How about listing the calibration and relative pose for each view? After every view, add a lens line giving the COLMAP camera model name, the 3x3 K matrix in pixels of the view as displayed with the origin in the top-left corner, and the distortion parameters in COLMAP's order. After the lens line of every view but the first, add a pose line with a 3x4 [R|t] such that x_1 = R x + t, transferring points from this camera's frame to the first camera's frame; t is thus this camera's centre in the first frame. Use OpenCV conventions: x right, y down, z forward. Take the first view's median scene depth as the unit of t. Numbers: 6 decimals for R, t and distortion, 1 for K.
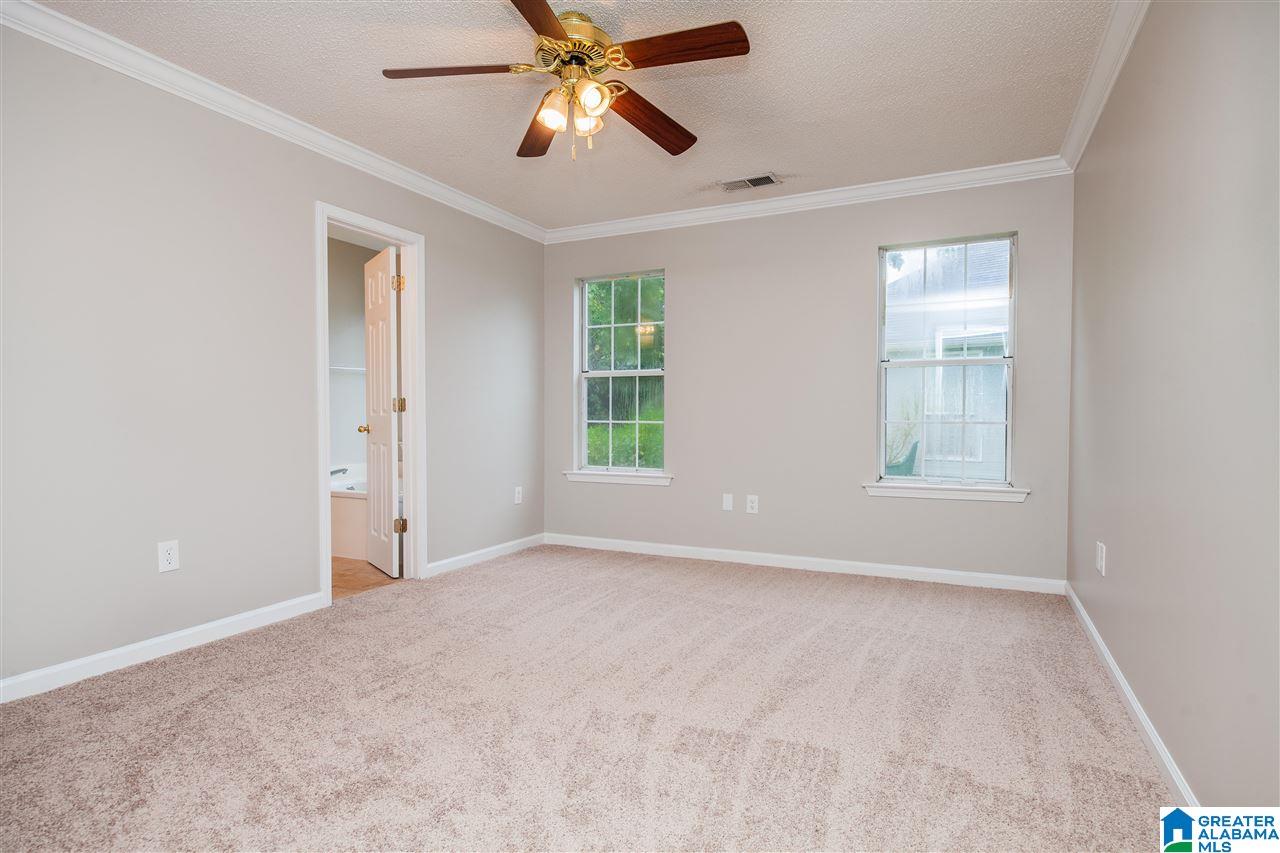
lens RADIAL K [[677.5, 0, 642.2], [0, 677.5, 432.5], [0, 0, 1]] dist [0.005043, 0.000584]
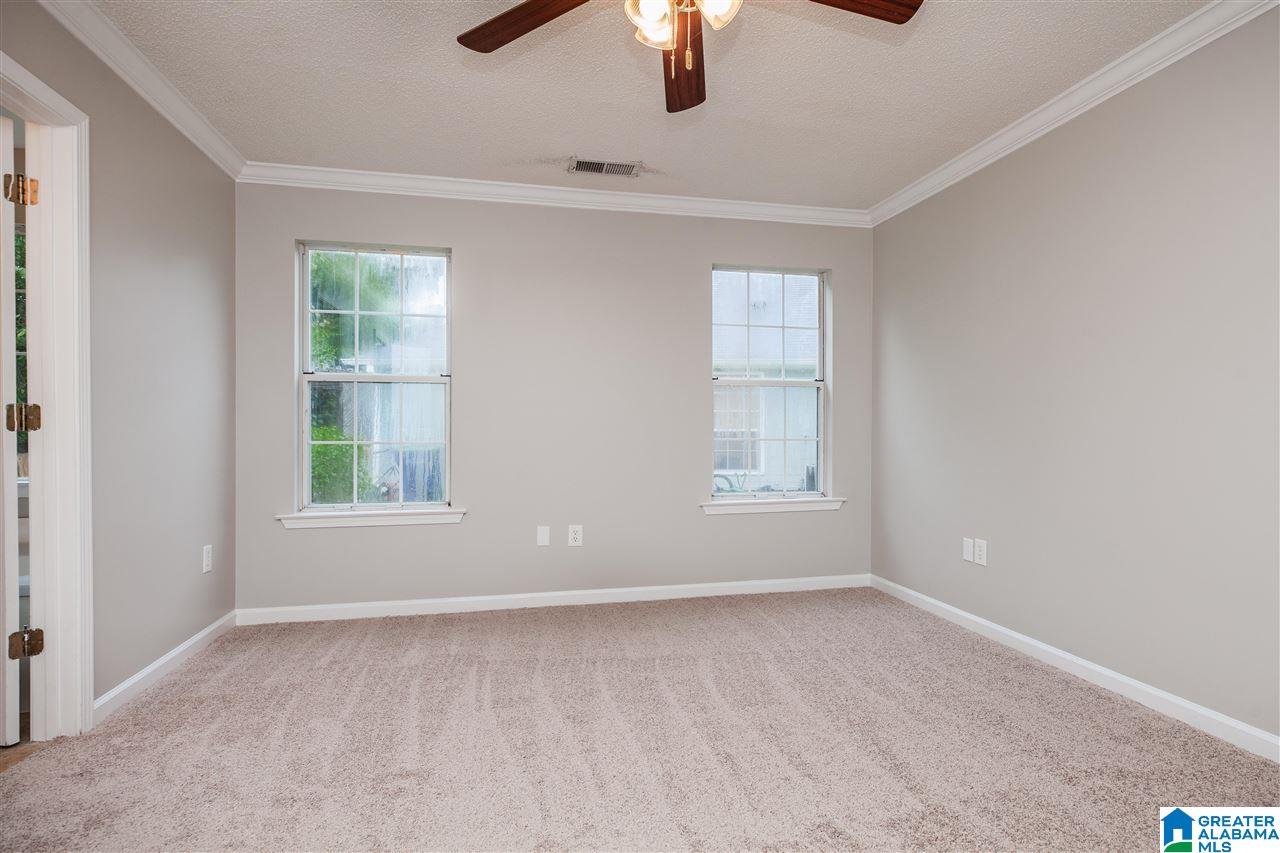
lens RADIAL K [[677.5, 0, 642.2], [0, 677.5, 432.5], [0, 0, 1]] dist [0.005043, 0.000584]
pose [[0.763271, -0.004275, 0.646064, -0.333661], [0.018797, 0.999702, -0.015593, -0.011088], [-0.645805, 0.024045, 0.763124, 0.277280]]
